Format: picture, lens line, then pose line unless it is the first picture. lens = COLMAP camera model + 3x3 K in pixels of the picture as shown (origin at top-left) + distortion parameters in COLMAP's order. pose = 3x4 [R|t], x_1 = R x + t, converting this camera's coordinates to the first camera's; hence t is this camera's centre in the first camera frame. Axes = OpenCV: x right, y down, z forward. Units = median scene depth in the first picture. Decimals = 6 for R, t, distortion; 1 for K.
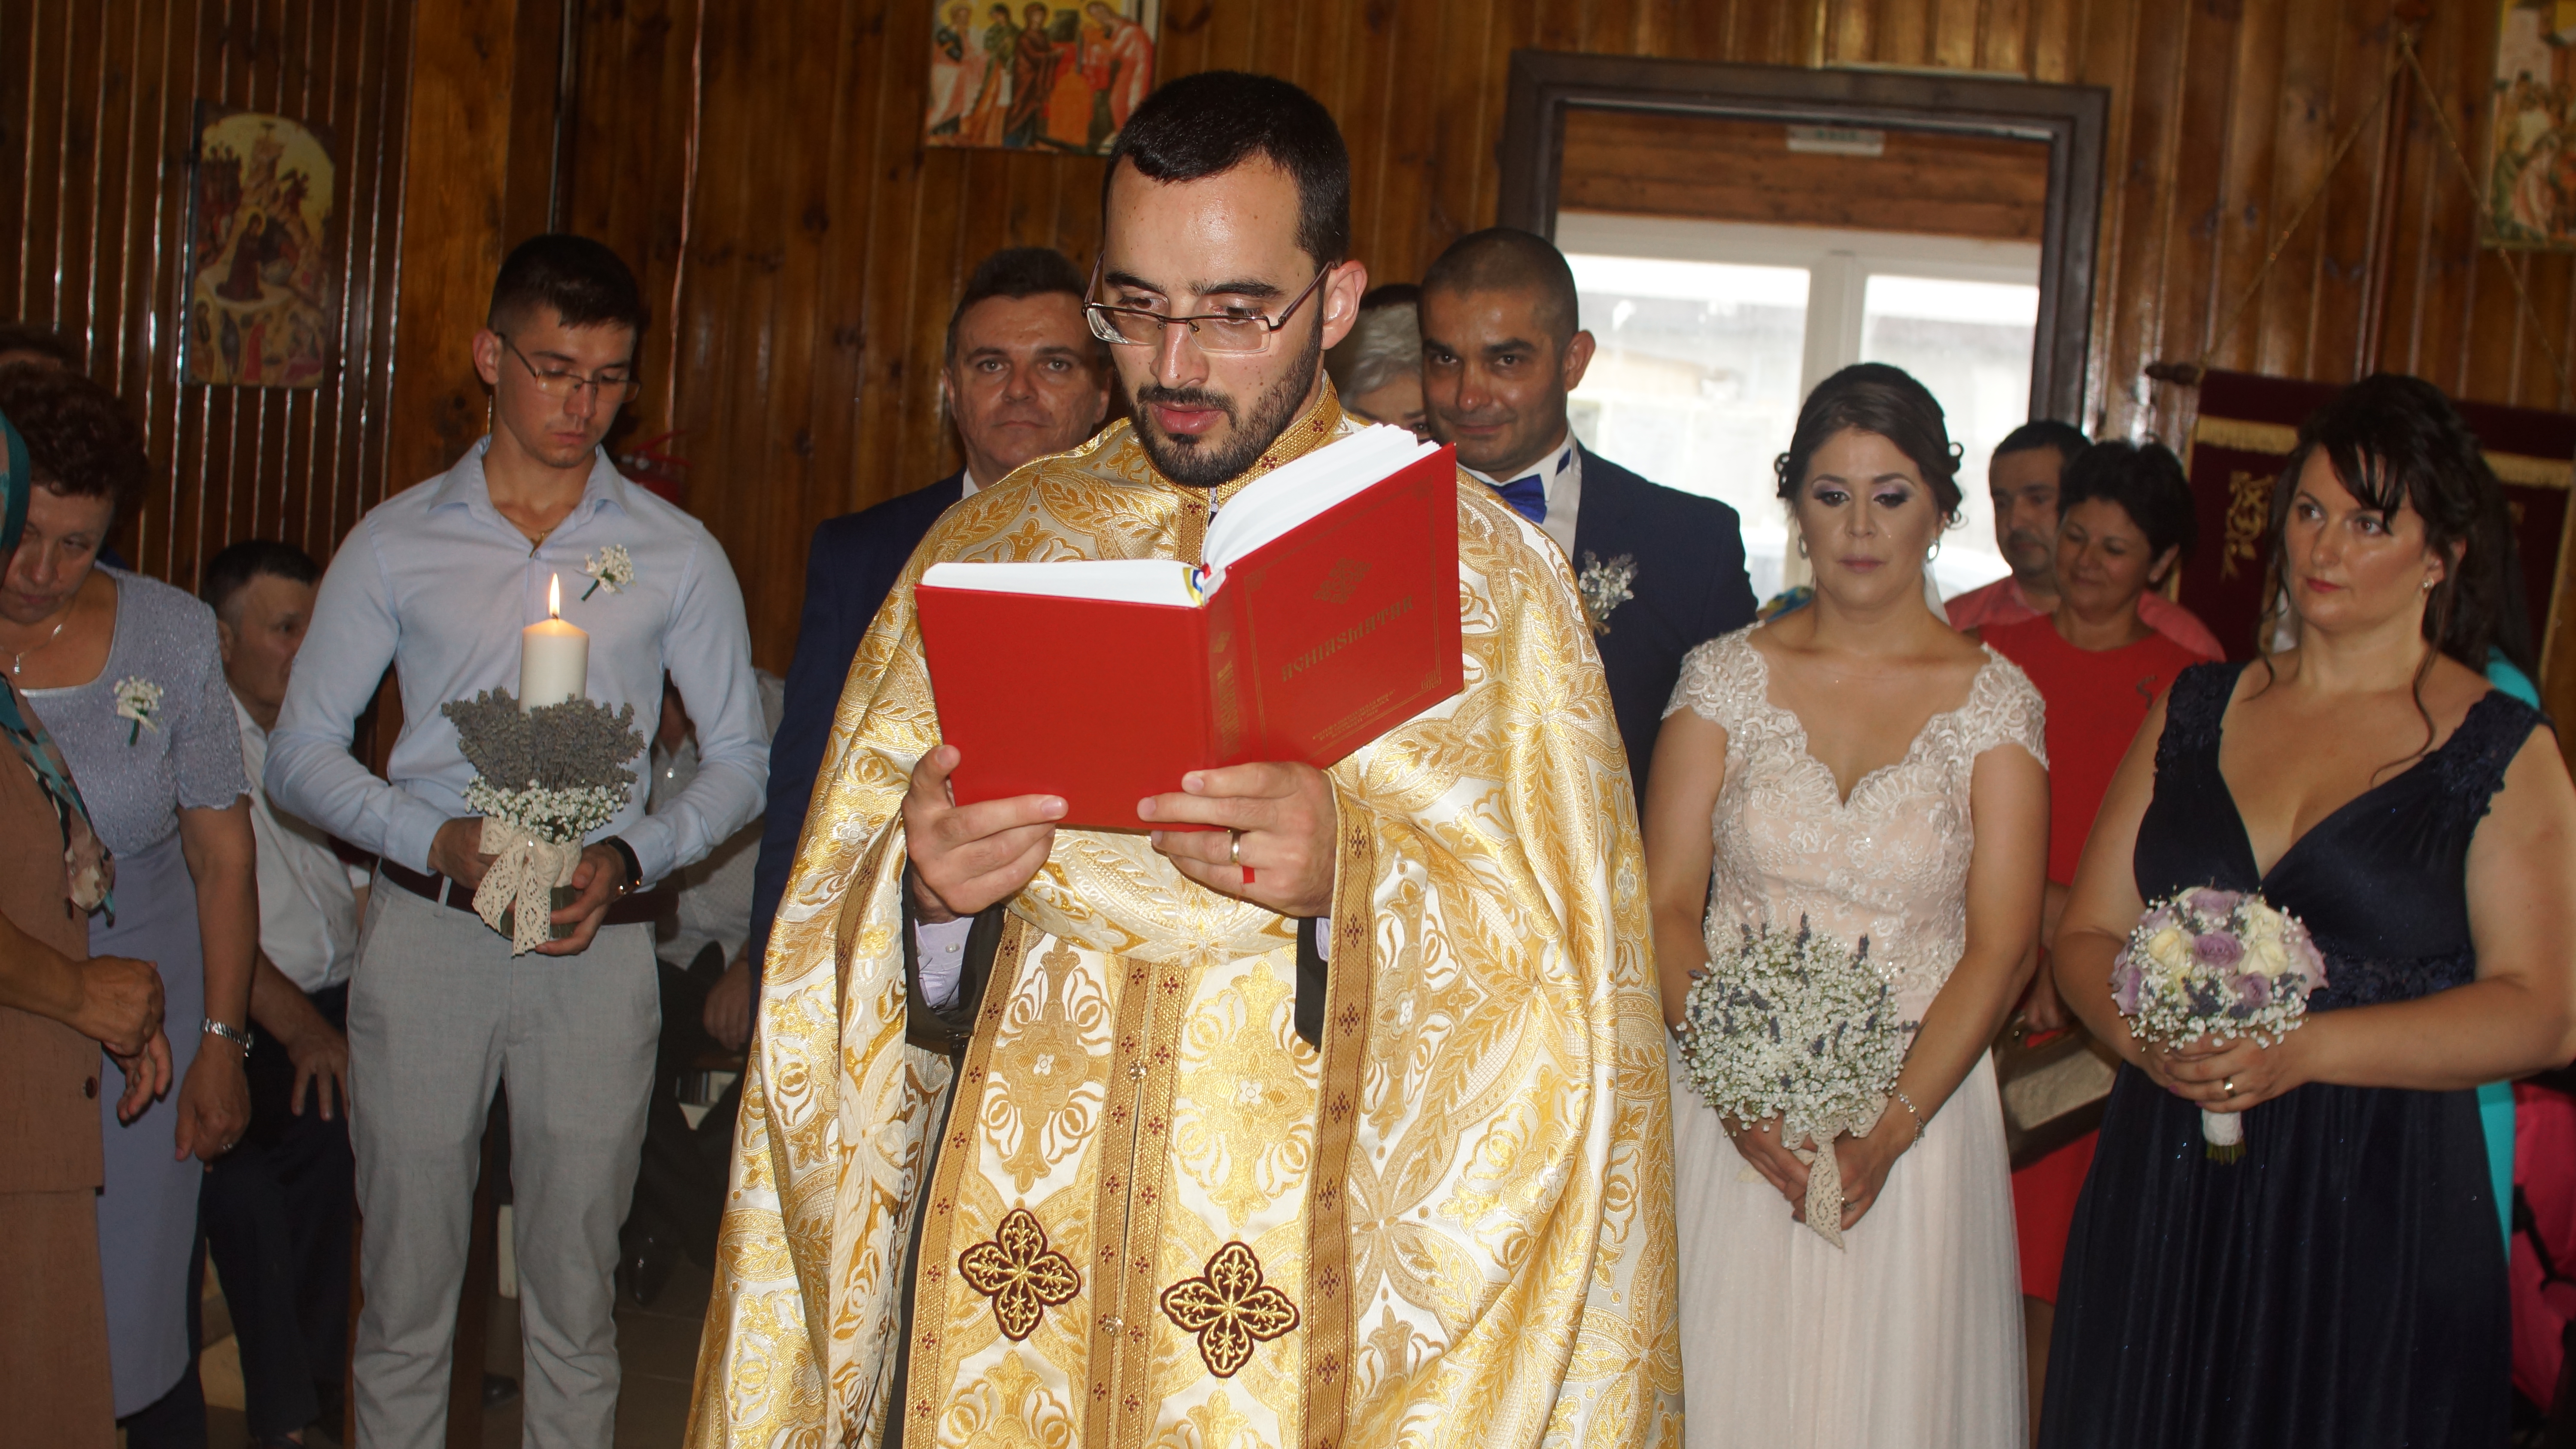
lens RADIAL K [[3374.7, 0, 1283.9], [0, 3374.7, 716.7], [0, 0, 1]] dist [-0.112566, 0.000000]
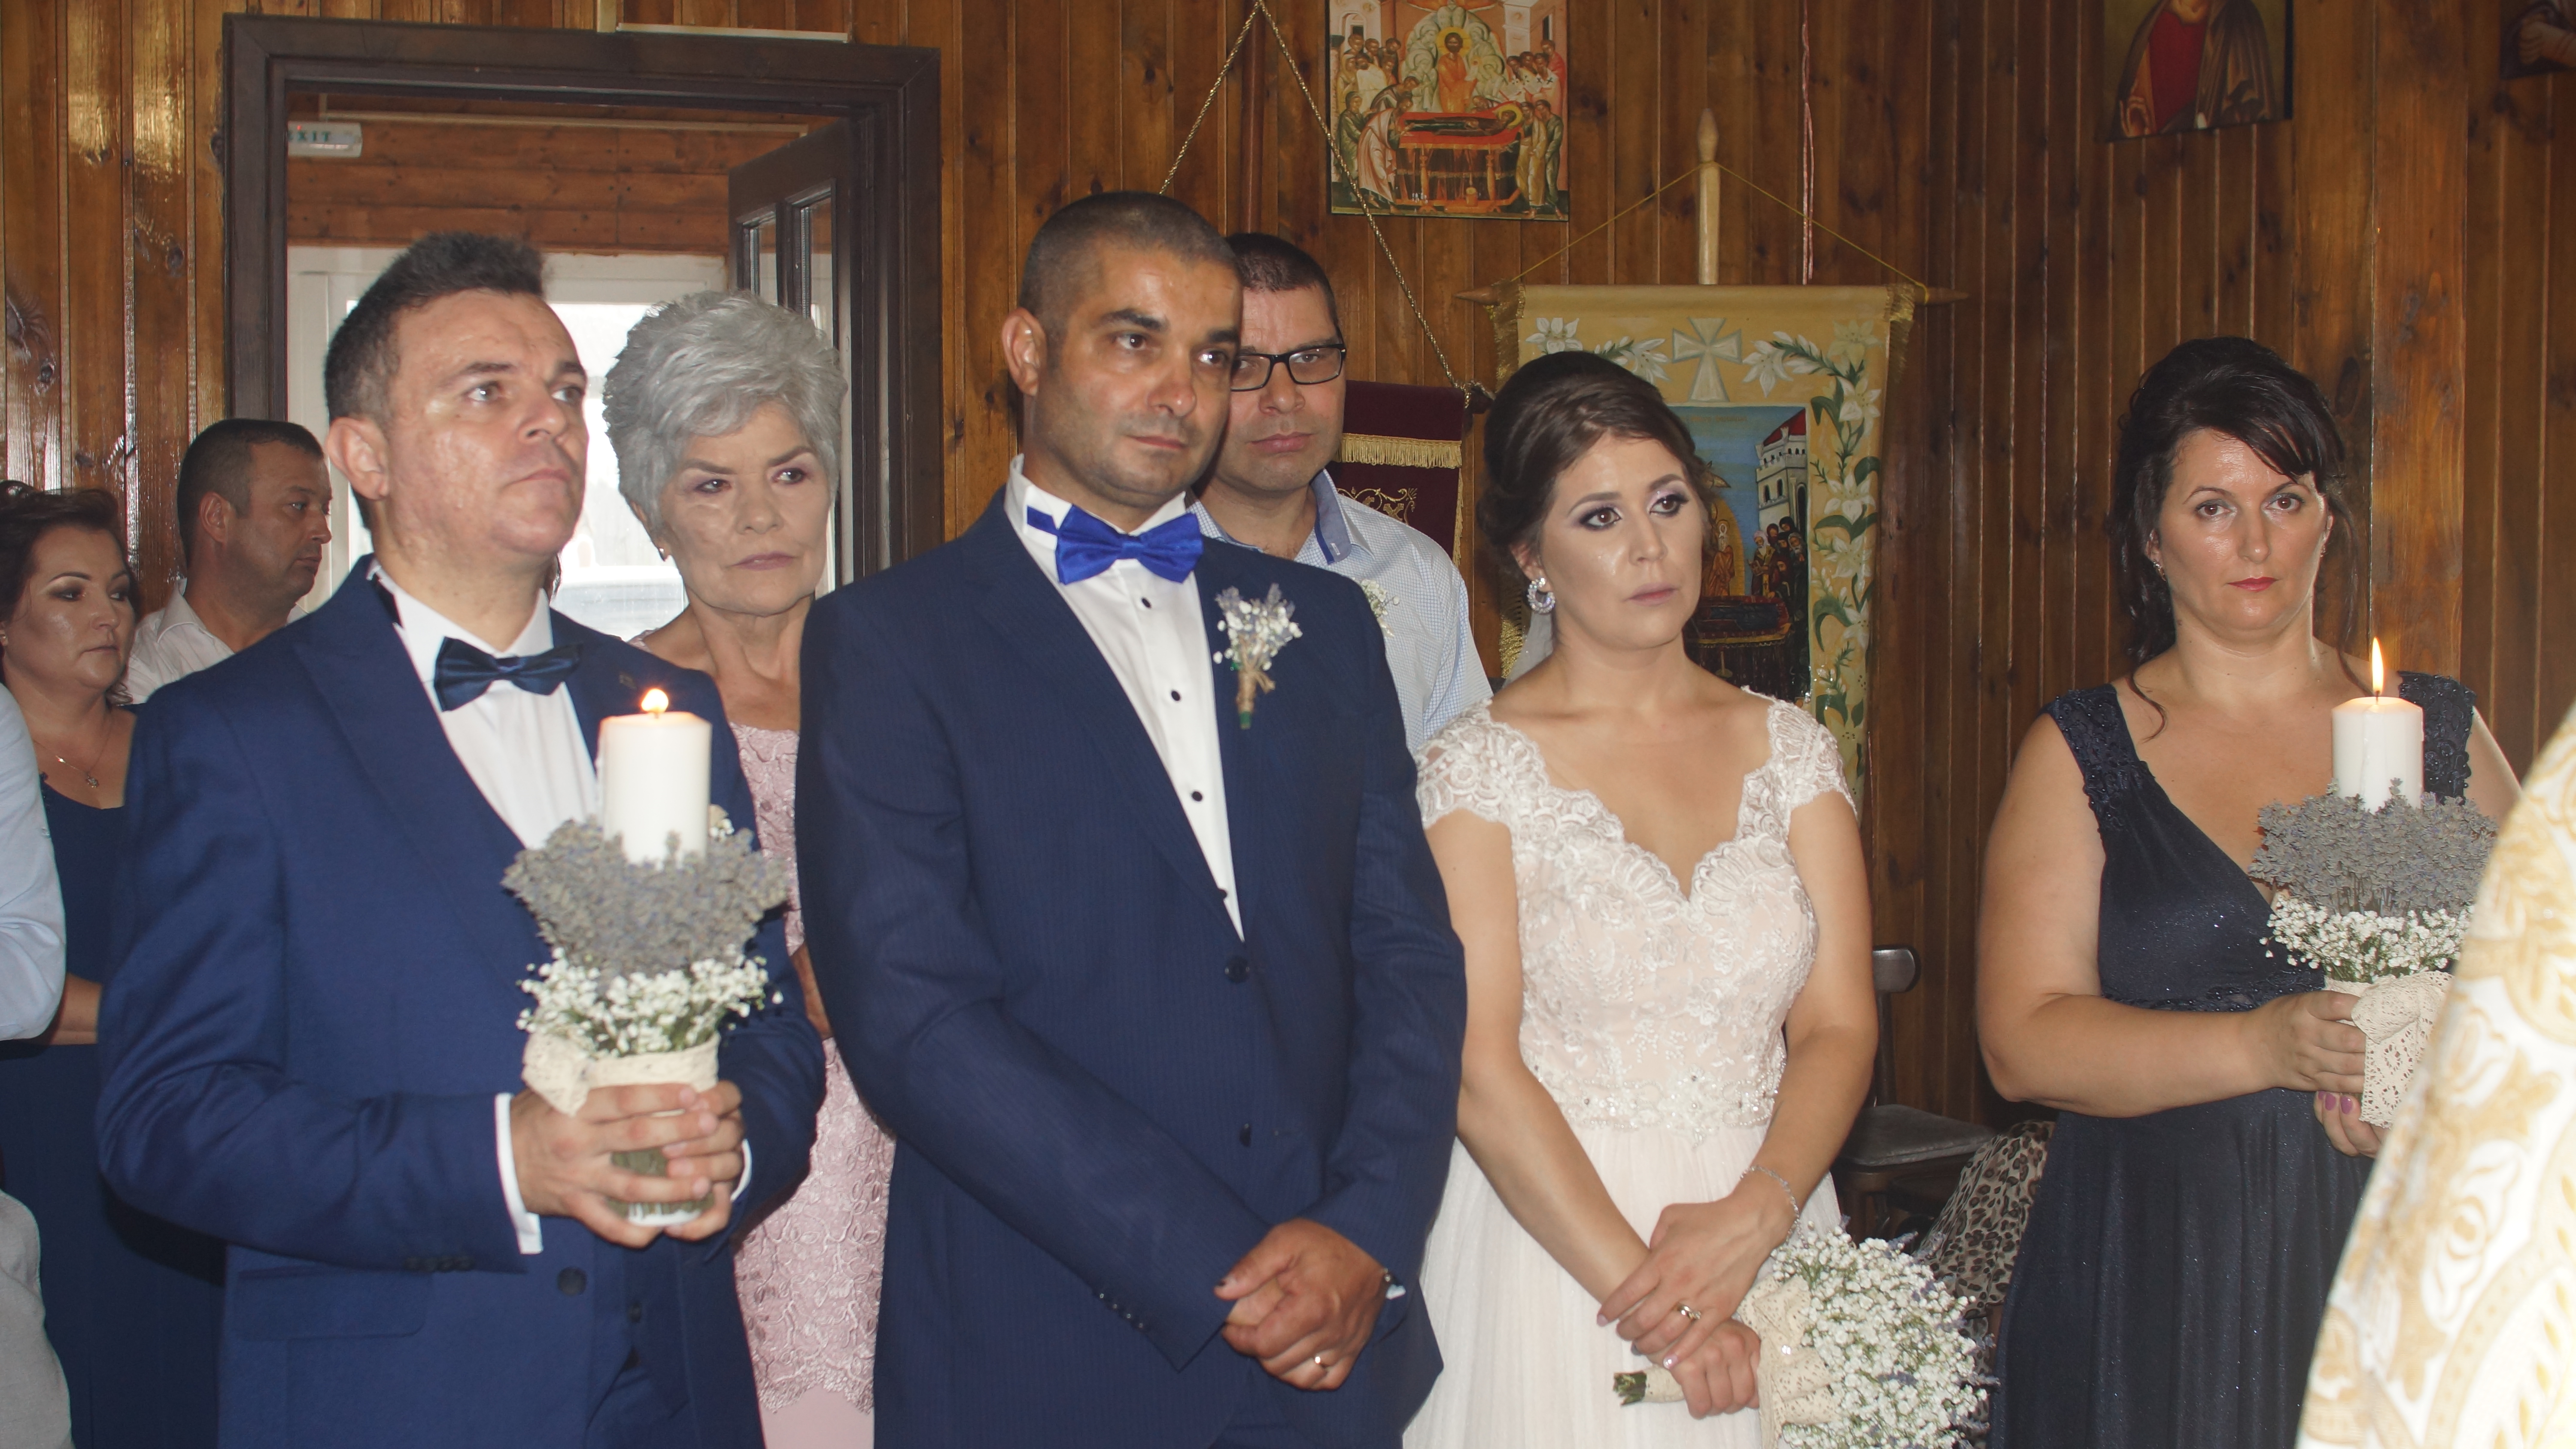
lens RADIAL K [[3370.4, 0, 1307.8], [0, 3370.4, 741.6], [0, 0, 1]] dist [-0.123345, 0.000000]
pose [[0.797608, -0.117641, 0.591592, -0.223147], [0.118447, 0.992247, 0.037619, -0.031024], [-0.591432, 0.040068, 0.805359, 0.250333]]
